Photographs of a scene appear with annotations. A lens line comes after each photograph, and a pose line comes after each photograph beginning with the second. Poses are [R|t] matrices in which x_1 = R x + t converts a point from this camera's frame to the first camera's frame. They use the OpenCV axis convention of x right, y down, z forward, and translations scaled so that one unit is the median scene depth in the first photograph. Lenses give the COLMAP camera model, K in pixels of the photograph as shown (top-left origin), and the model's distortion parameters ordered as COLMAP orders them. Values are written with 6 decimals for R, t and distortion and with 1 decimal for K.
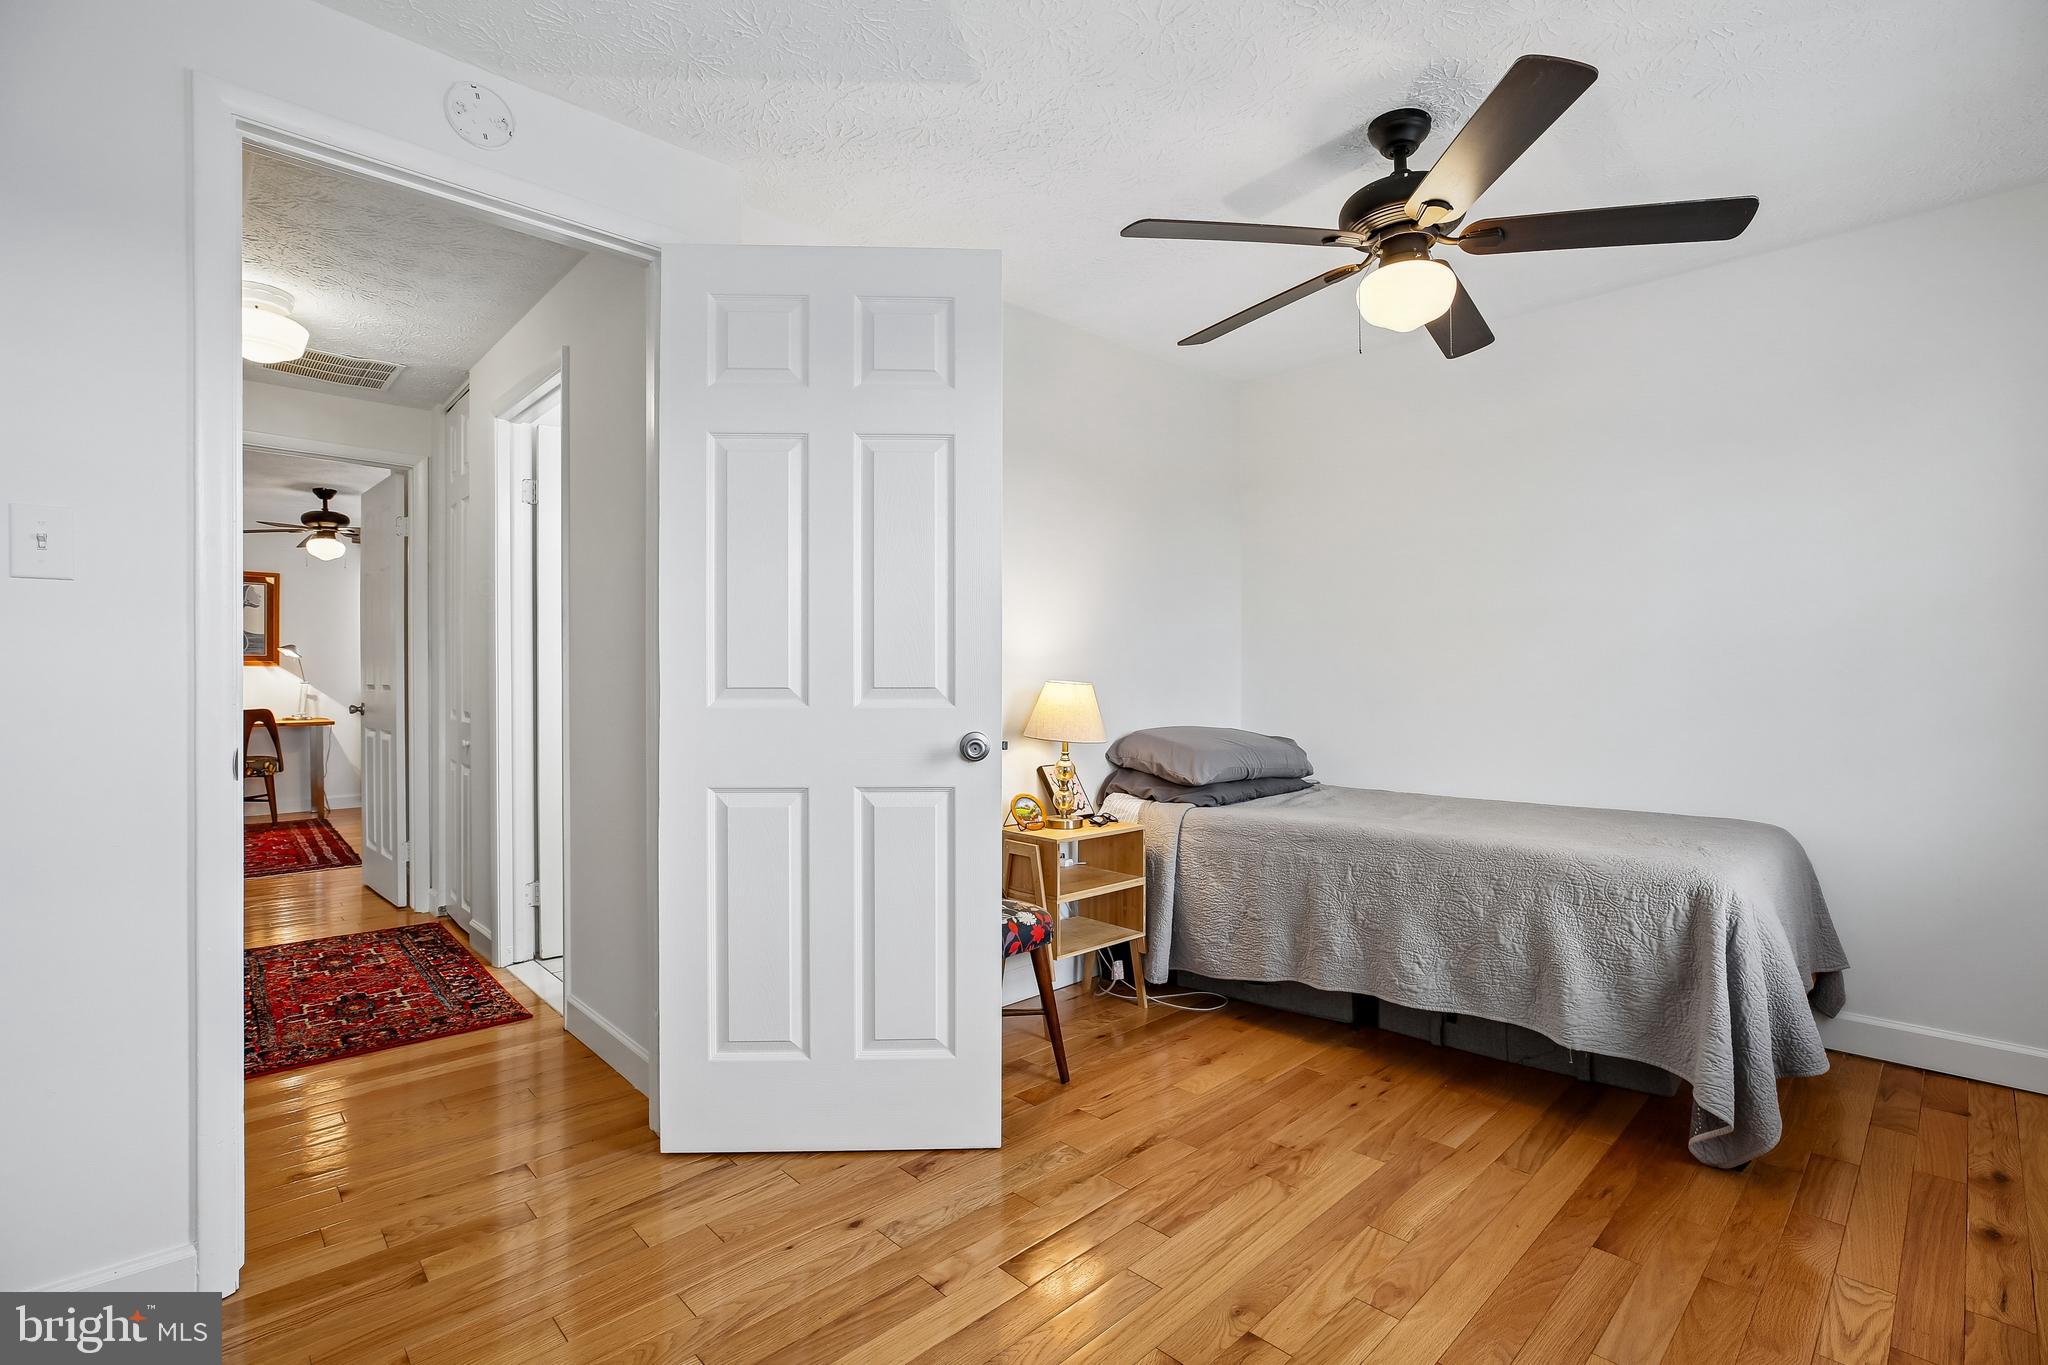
lens RADIAL K [[951.2, 0, 1051.5], [0, 951.2, 668.5], [0, 0, 1]] dist [-0.052291, 0.017776]
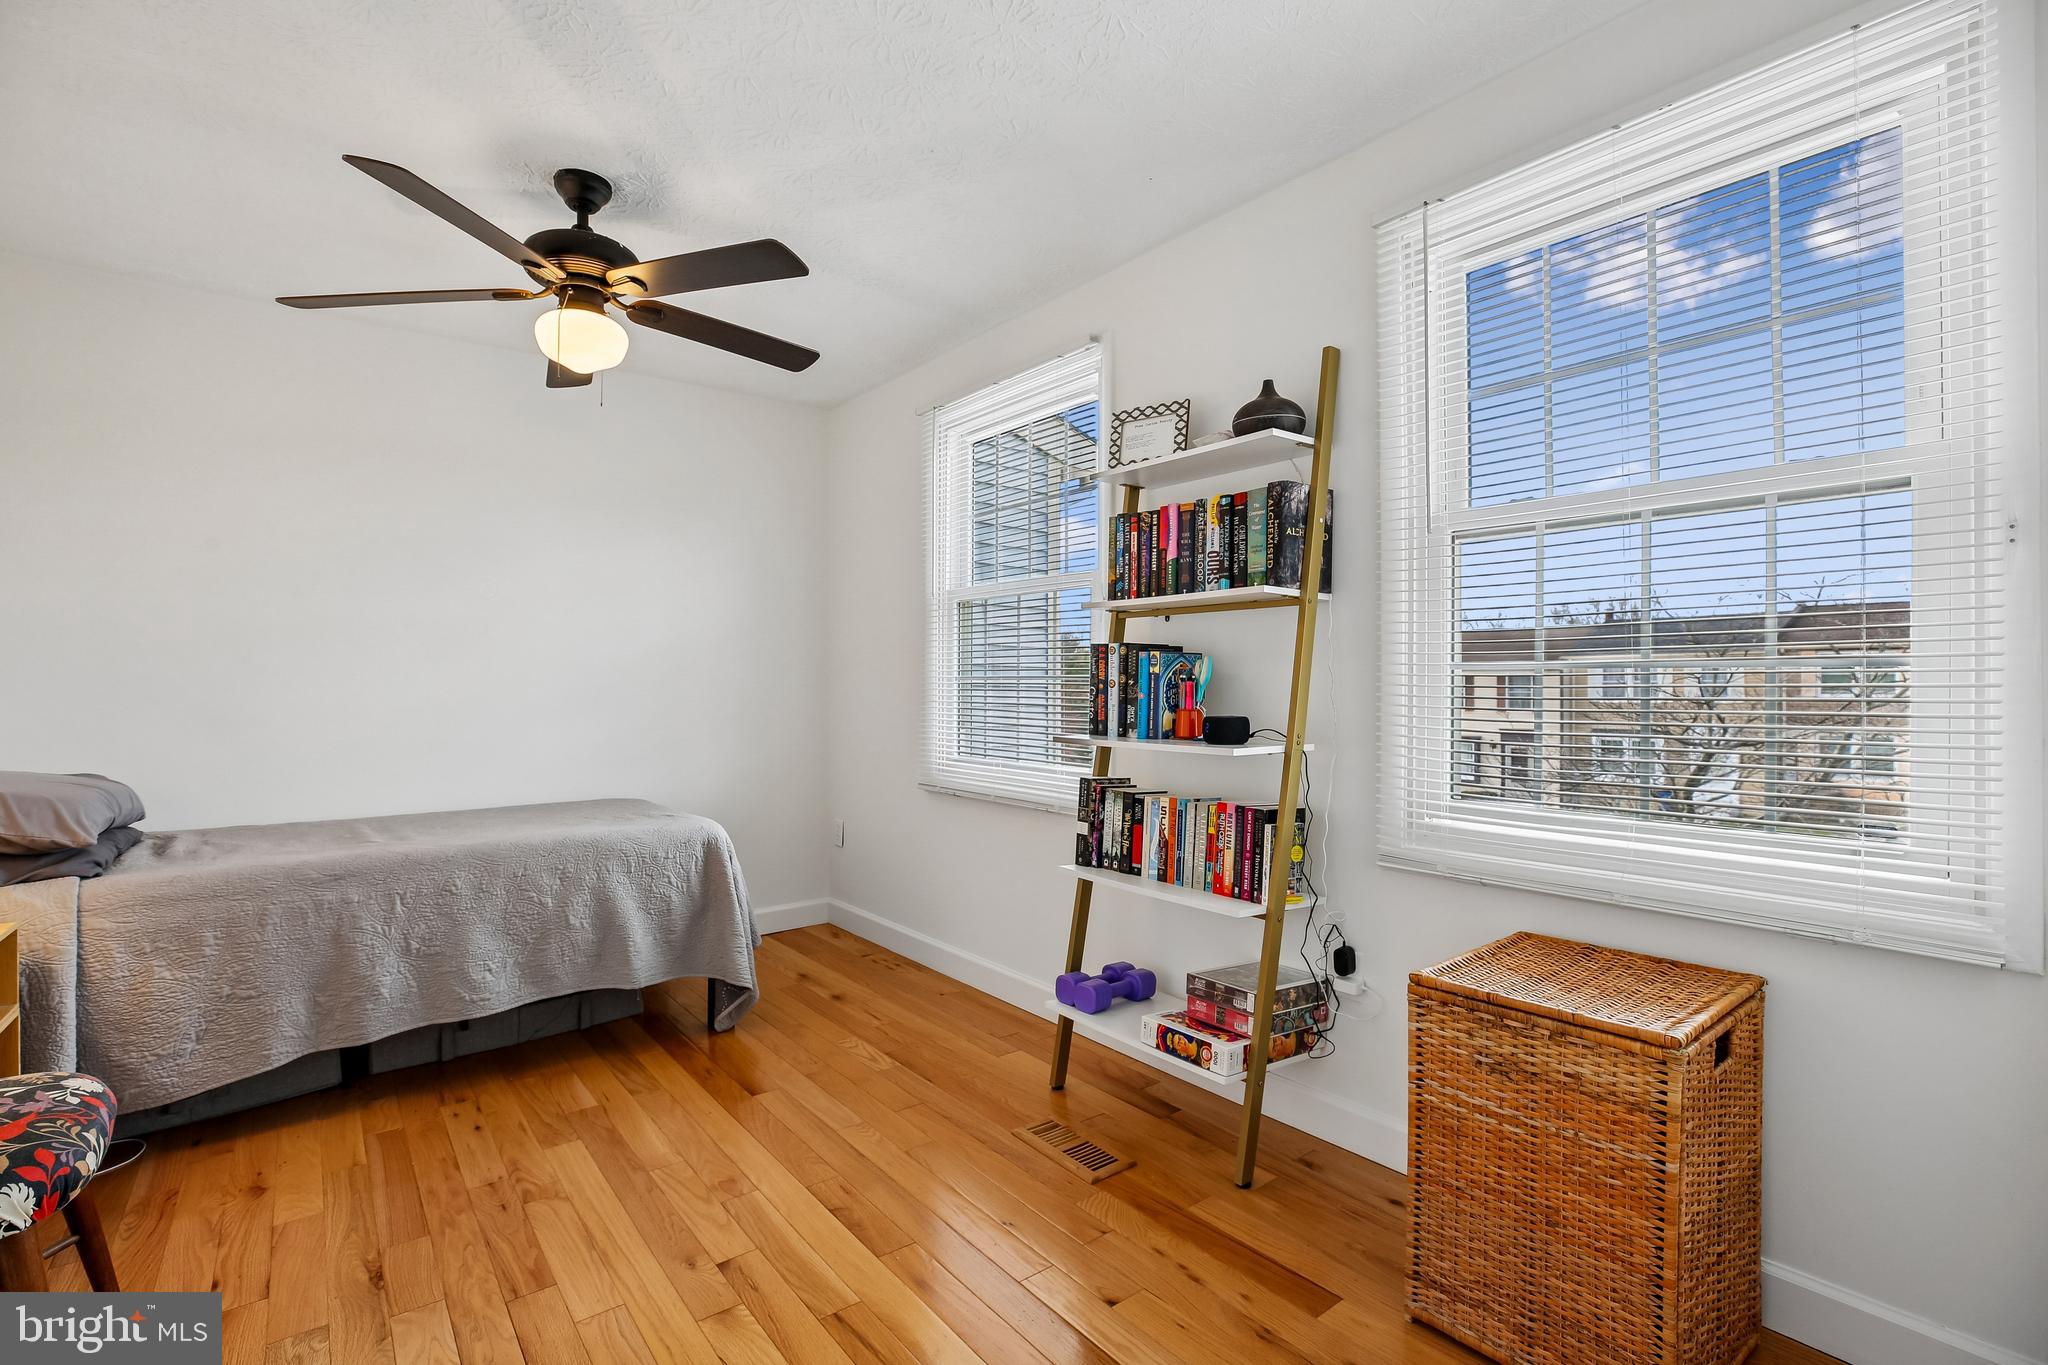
lens RADIAL K [[934.0, 0, 1029.9], [0, 934.0, 679.2], [0, 0, 1]] dist [-0.020580, 0.013919]
pose [[0.105401, 0.006651, 0.994408, -0.566689], [-0.007382, 0.999955, -0.005905, -0.000391], [-0.994402, -0.006718, 0.105446, 0.320946]]
